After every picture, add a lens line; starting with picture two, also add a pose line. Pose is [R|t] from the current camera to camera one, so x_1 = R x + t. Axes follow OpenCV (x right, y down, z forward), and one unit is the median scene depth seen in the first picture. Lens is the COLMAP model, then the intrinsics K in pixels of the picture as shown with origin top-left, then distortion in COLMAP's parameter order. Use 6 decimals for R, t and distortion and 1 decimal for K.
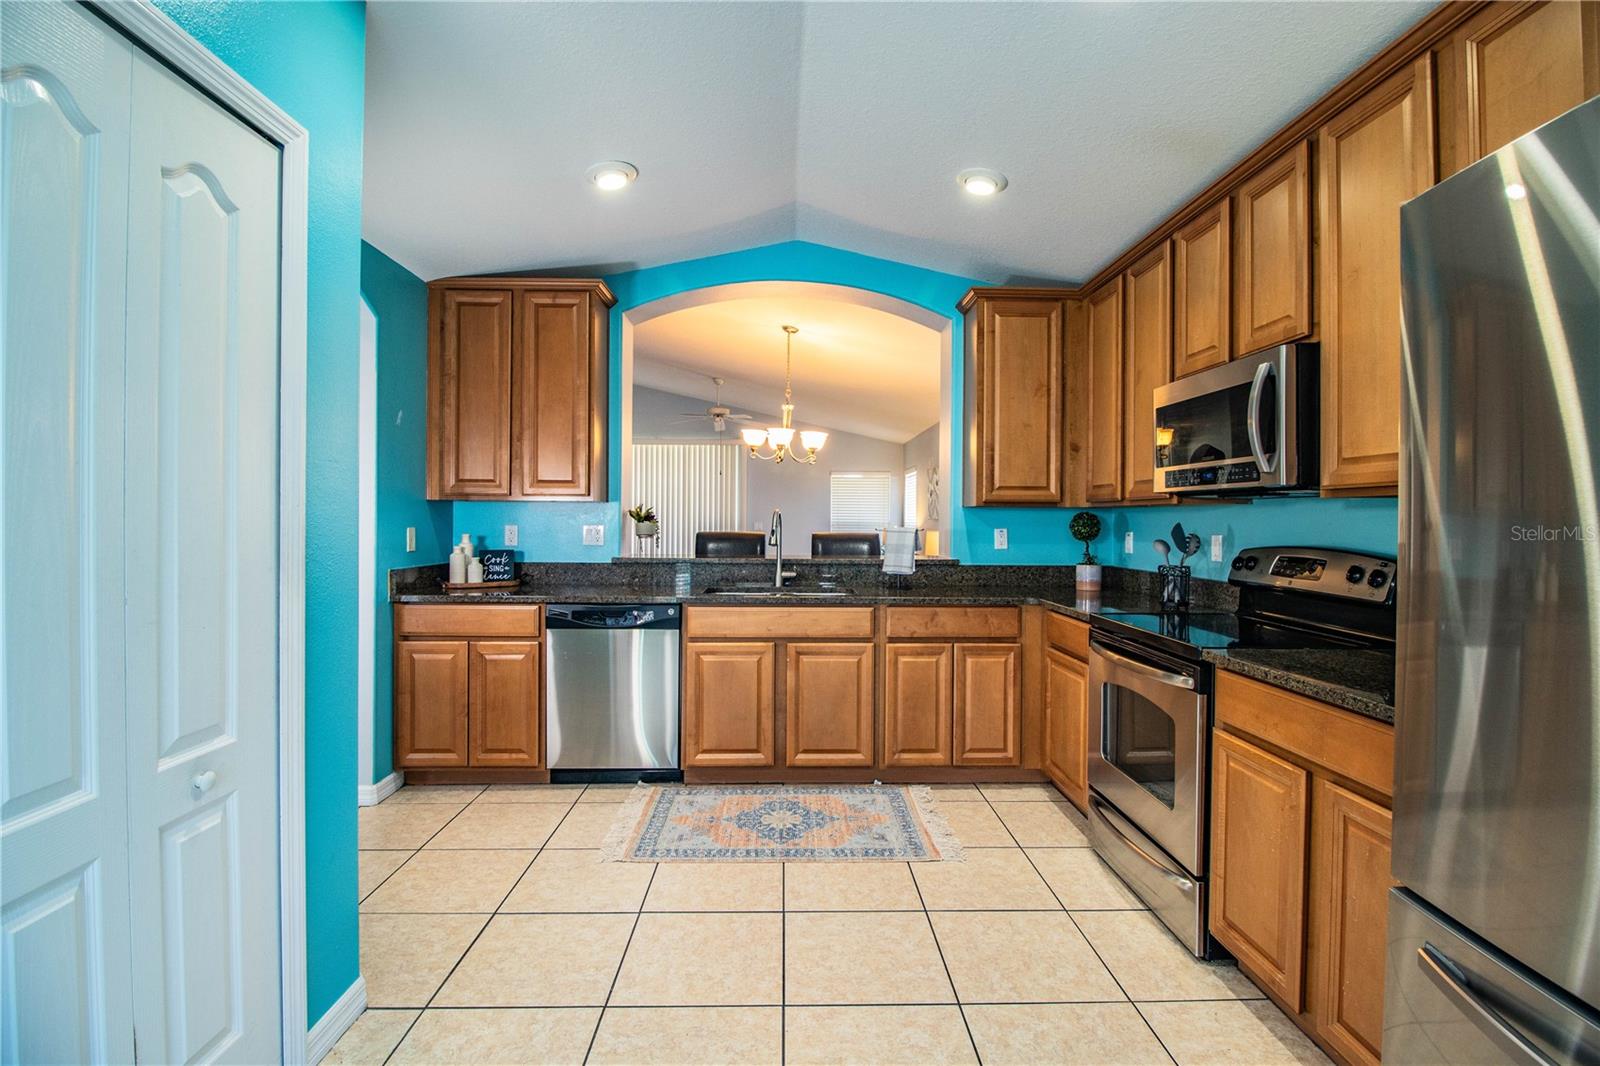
lens RADIAL K [[736.9, 0, 809.4], [0, 736.9, 525.4], [0, 0, 1]] dist [-0.001817, -0.011858]
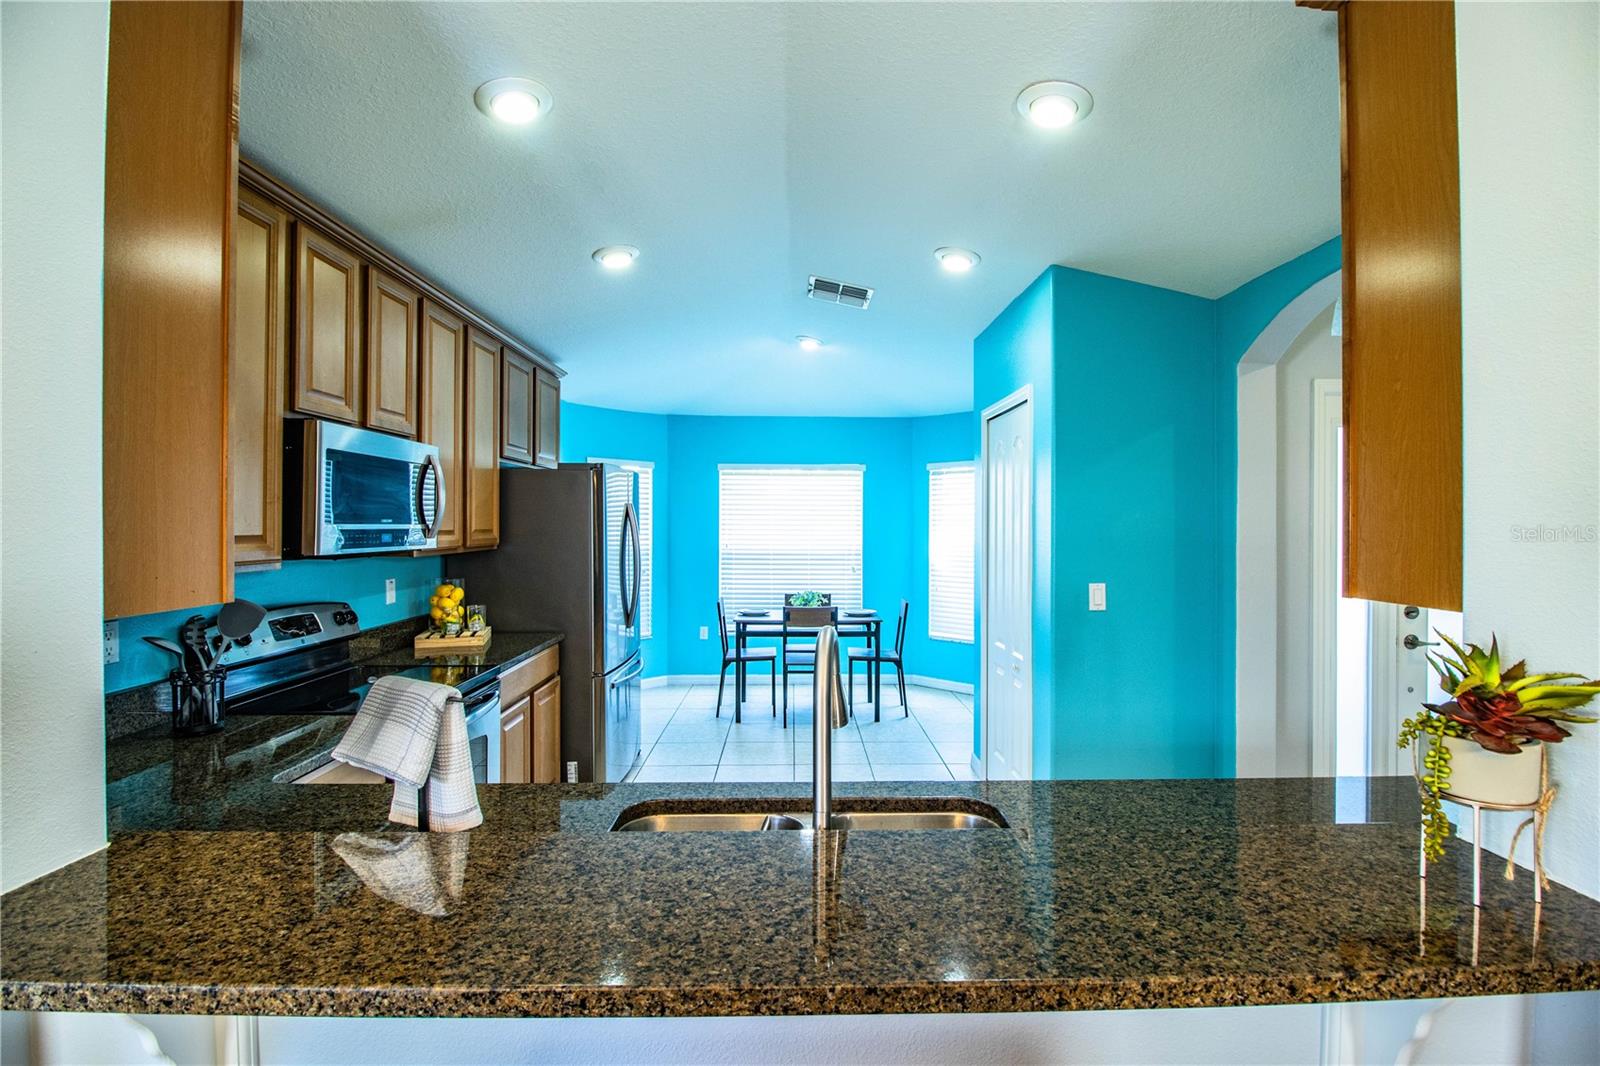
lens RADIAL K [[736.9, 0, 805.4], [0, 736.9, 522.3], [0, 0, 1]] dist [-0.001817, -0.011858]
pose [[-0.999880, -0.009114, 0.012507, -0.041386], [-0.009017, 0.999929, 0.007799, -0.074387], [-0.012577, 0.007685, -0.999891, 1.465091]]
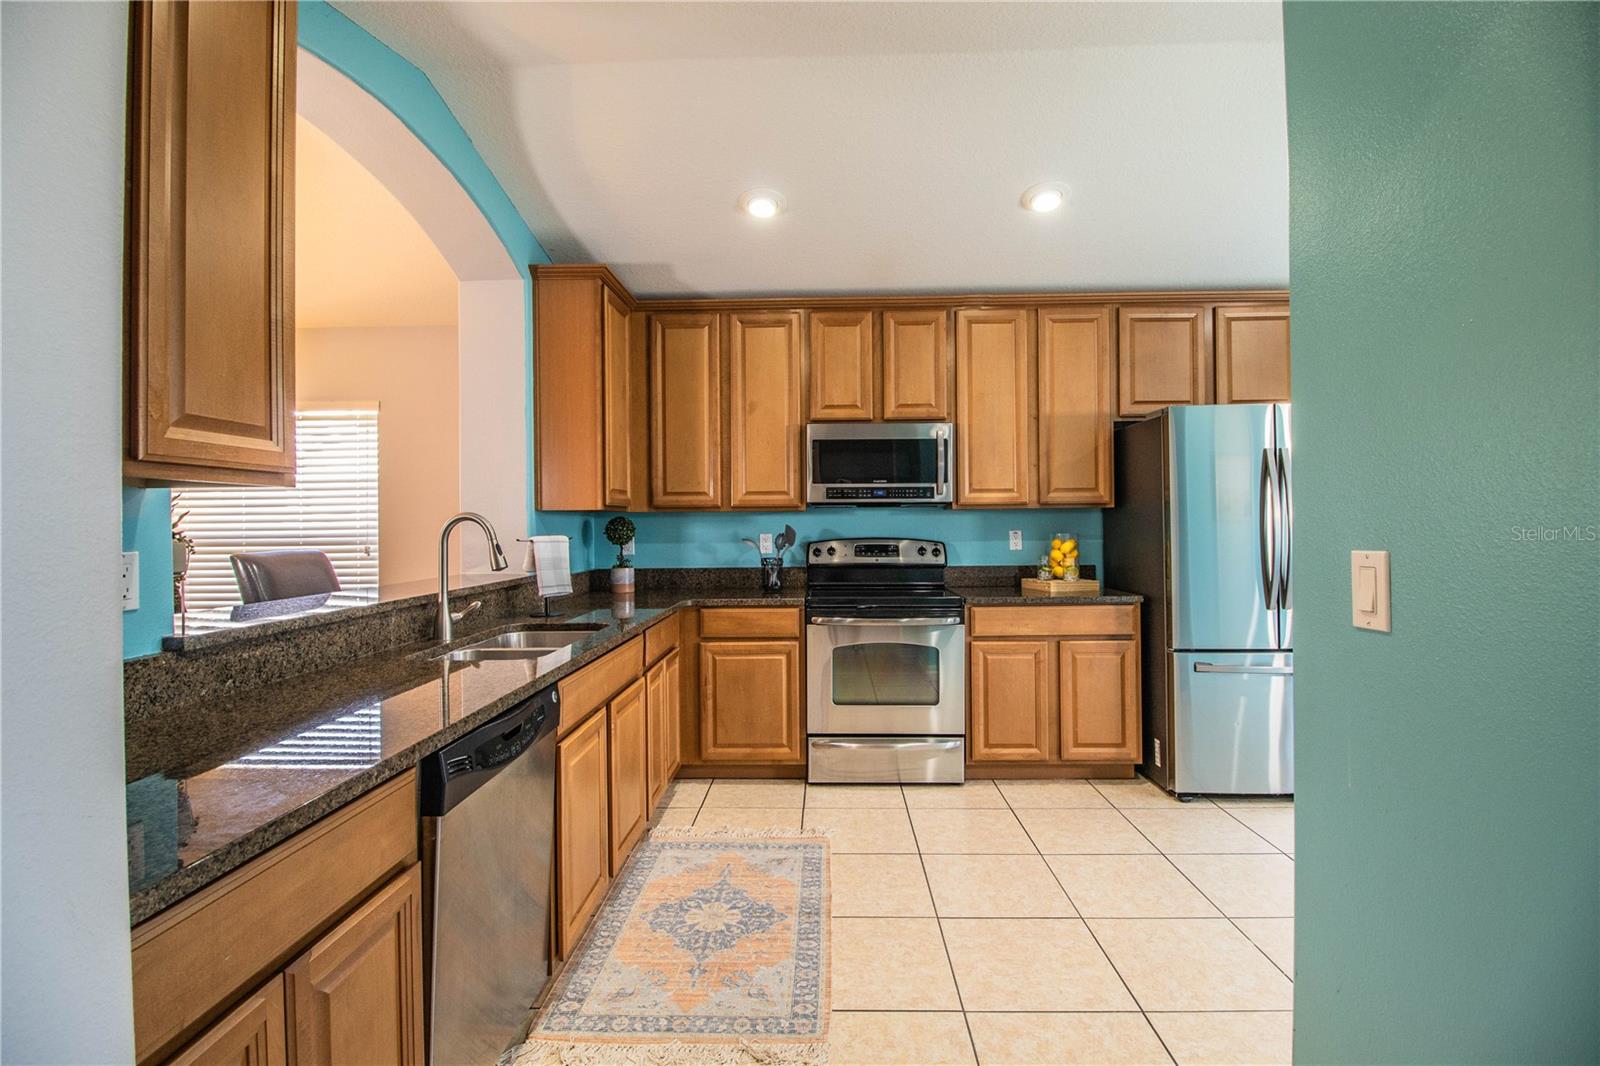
lens RADIAL K [[736.9, 0, 809.7], [0, 736.9, 524.1], [0, 0, 1]] dist [-0.001817, -0.011858]
pose [[0.058395, -0.009823, 0.998245, -0.716625], [0.017106, 0.999815, 0.008838, -0.013660], [-0.998147, 0.016560, 0.058552, 0.765476]]
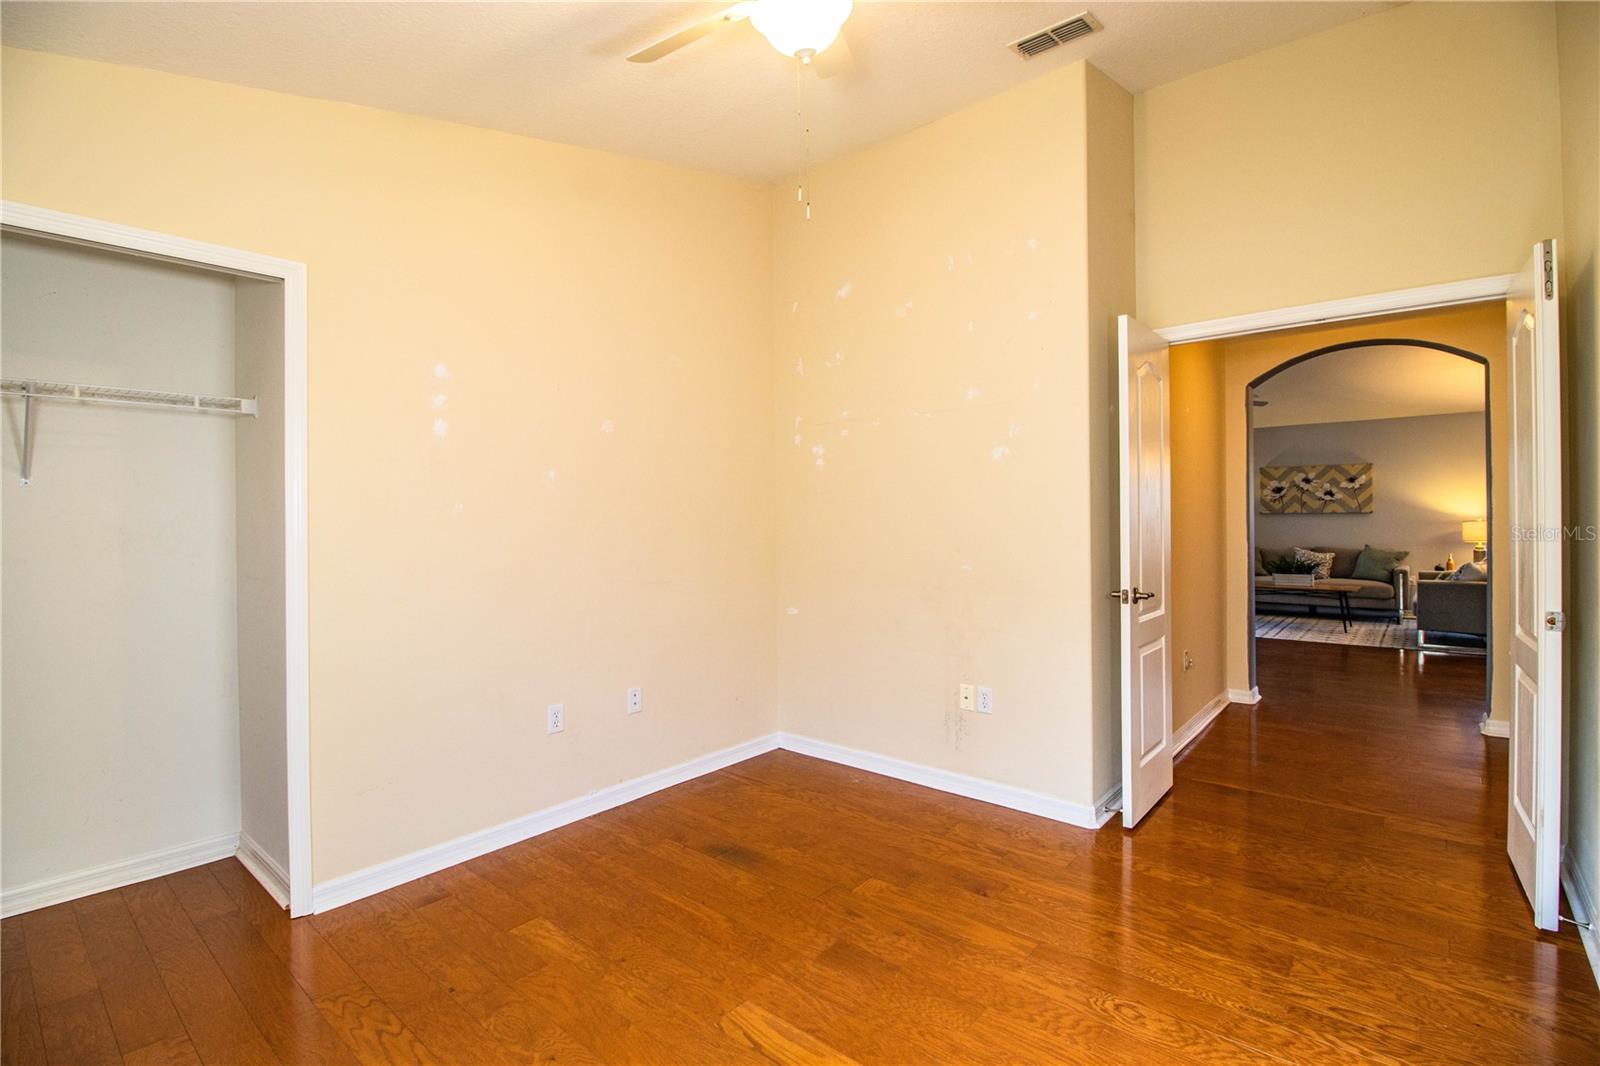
lens RADIAL K [[736.9, 0, 811.9], [0, 736.9, 525.1], [0, 0, 1]] dist [-0.001817, -0.011858]
pose [[0.670828, -0.016311, 0.741434, -2.862994], [0.019478, 0.999801, 0.004372, -0.022887], [-0.741357, 0.011509, 0.671012, 1.990634]]
